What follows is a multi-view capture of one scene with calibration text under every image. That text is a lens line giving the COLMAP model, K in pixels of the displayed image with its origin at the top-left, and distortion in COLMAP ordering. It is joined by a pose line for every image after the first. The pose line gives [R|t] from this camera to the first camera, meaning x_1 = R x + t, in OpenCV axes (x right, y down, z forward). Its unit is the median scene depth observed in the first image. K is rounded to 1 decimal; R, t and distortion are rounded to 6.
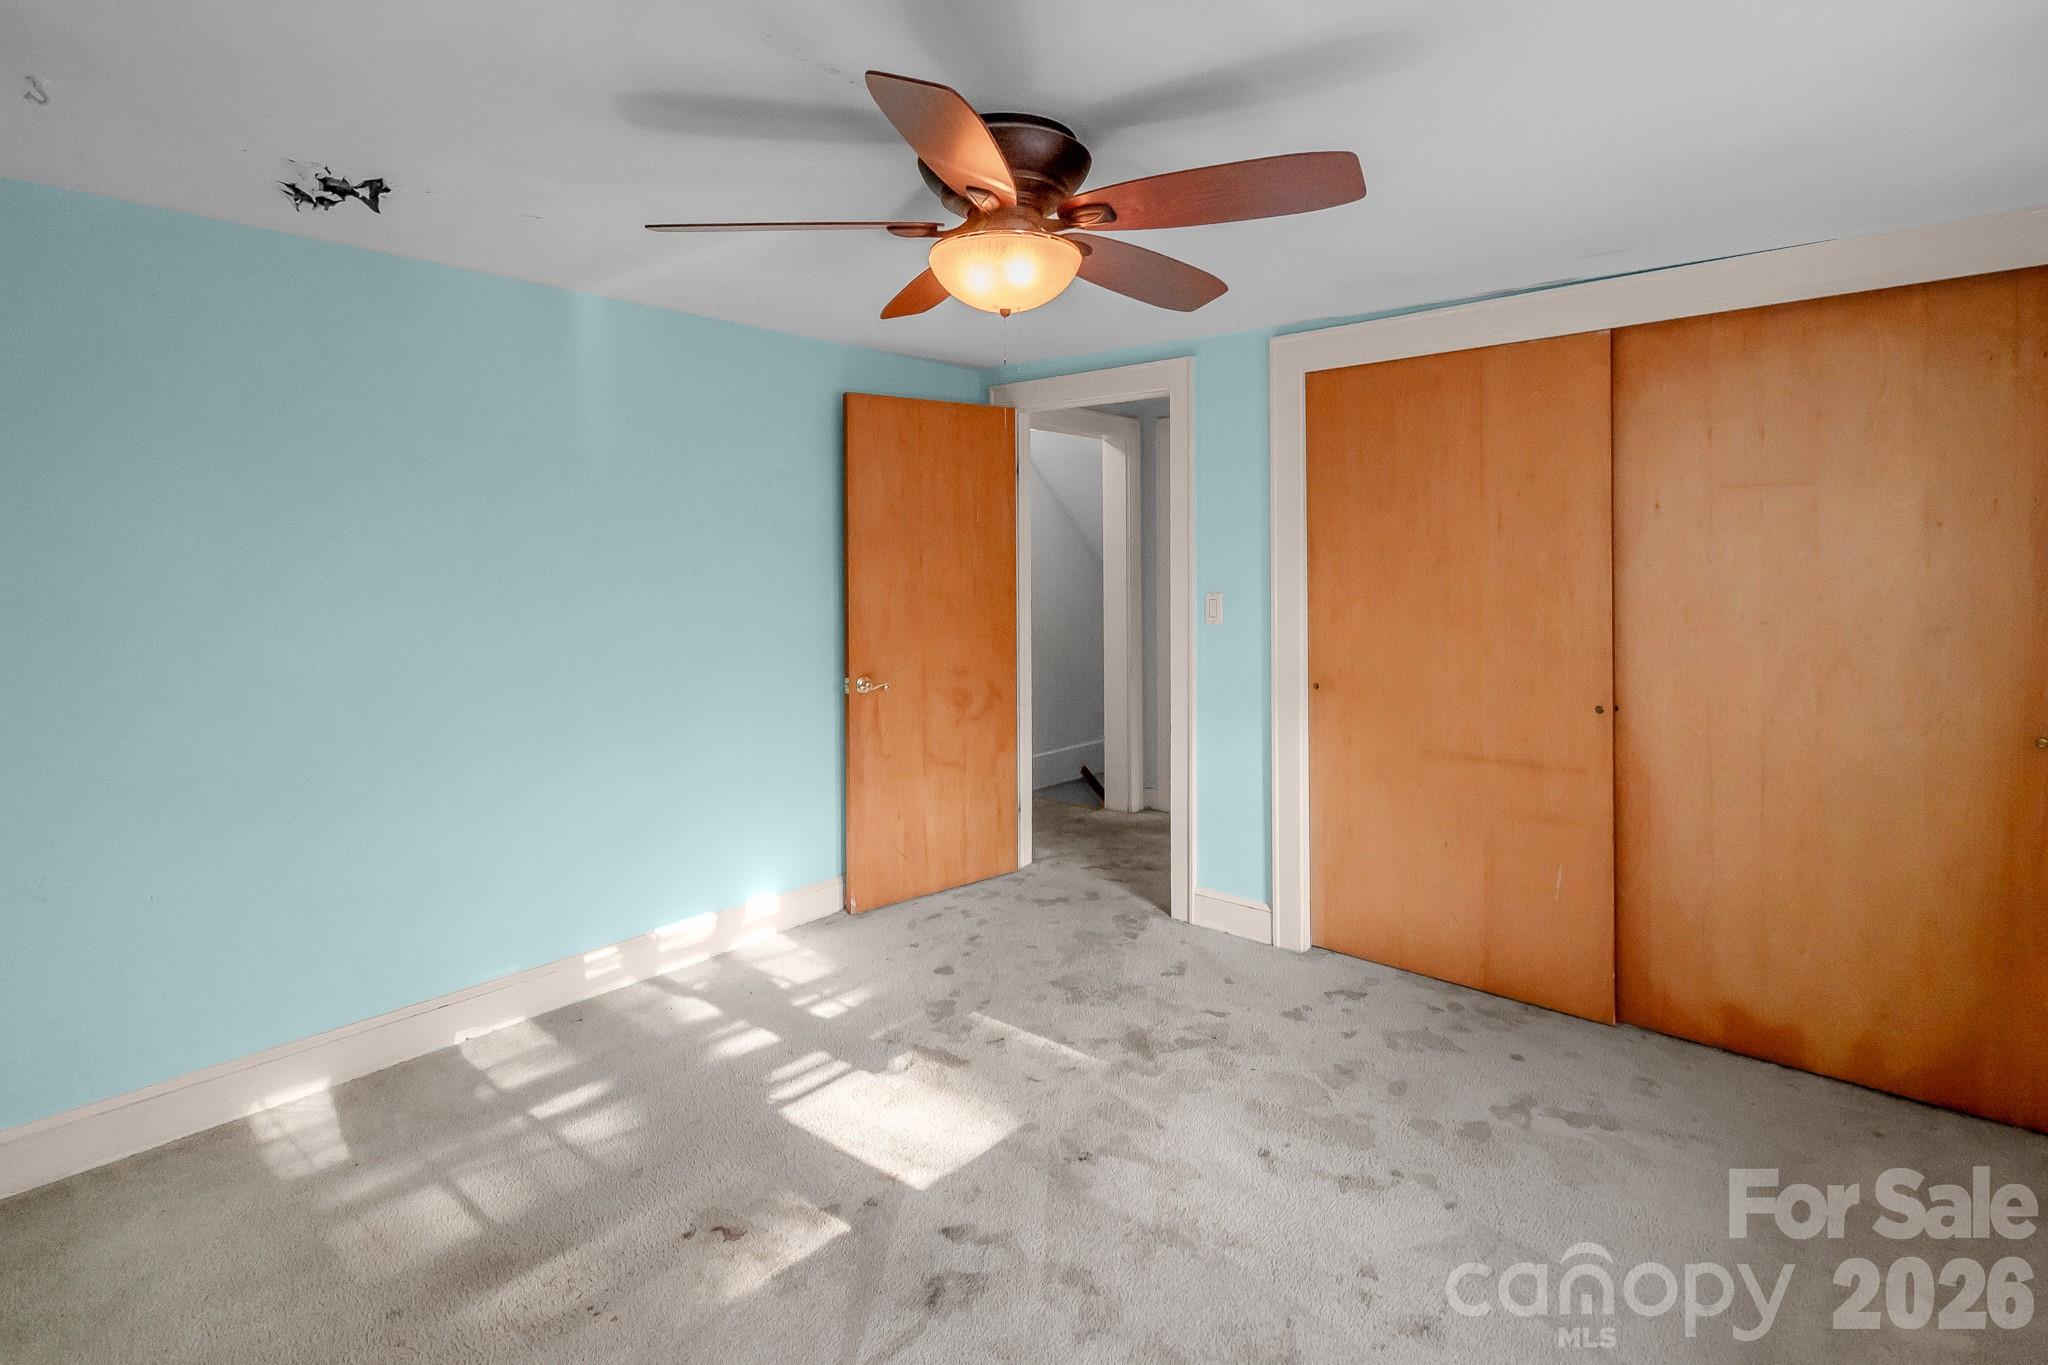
lens RADIAL K [[975.9, 0, 1035.3], [0, 975.9, 622.3], [0, 0, 1]] dist [0.009360, 0.000061]
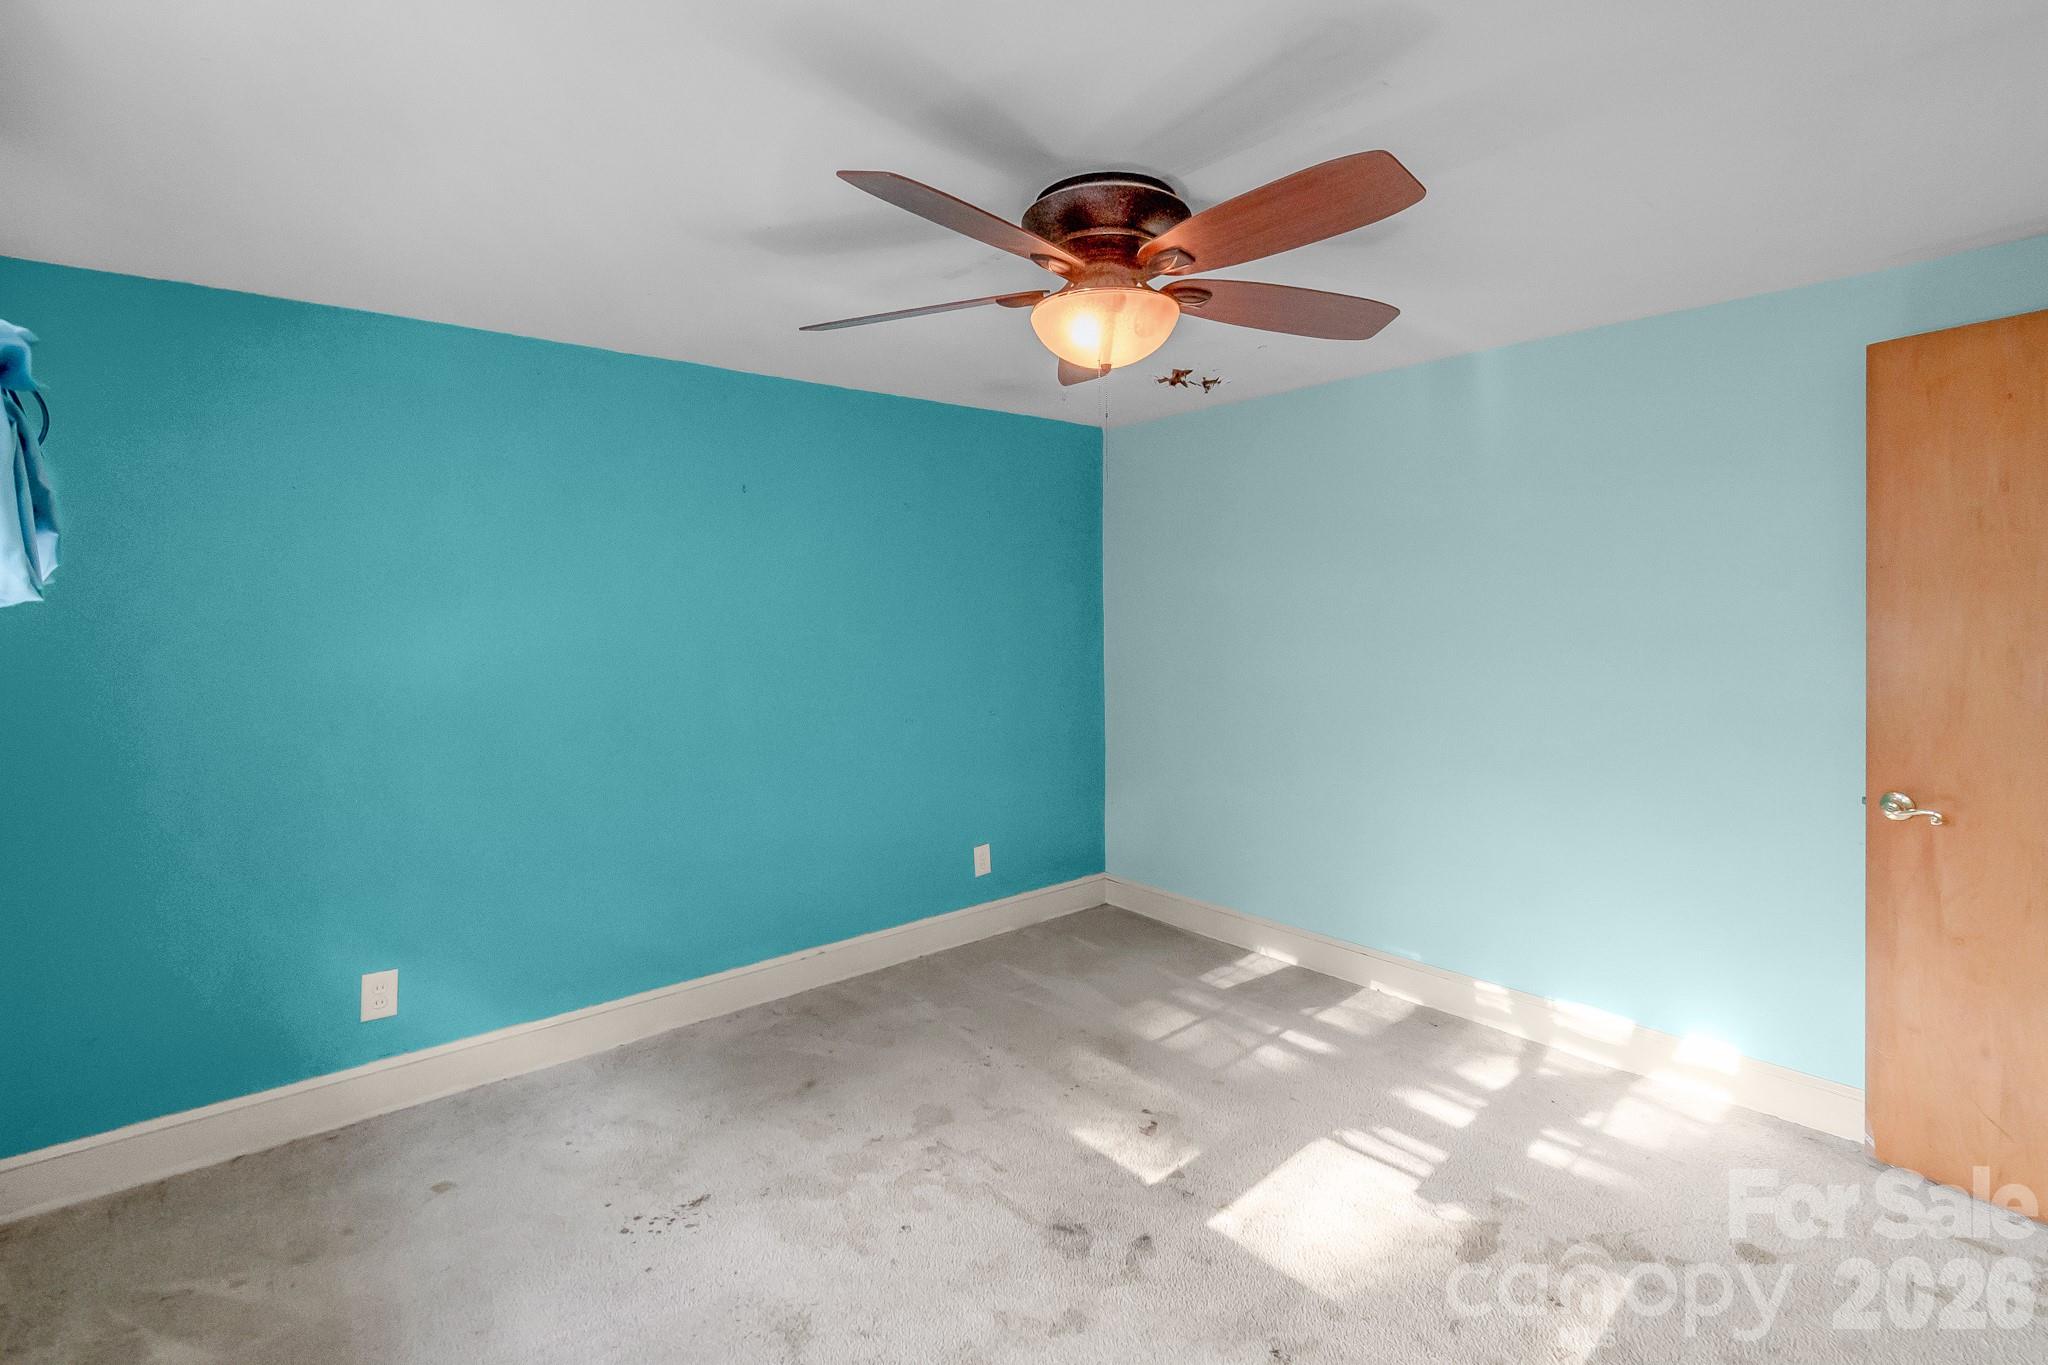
lens RADIAL K [[943.7, 0, 1035.8], [0, 943.7, 658.9], [0, 0, 1]] dist [0.000825, -0.000193]
pose [[-0.131368, 0.050473, -0.990048, 0.777467], [-0.061301, 0.996378, 0.058930, -0.046687], [0.989436, 0.068432, -0.127799, 0.835943]]
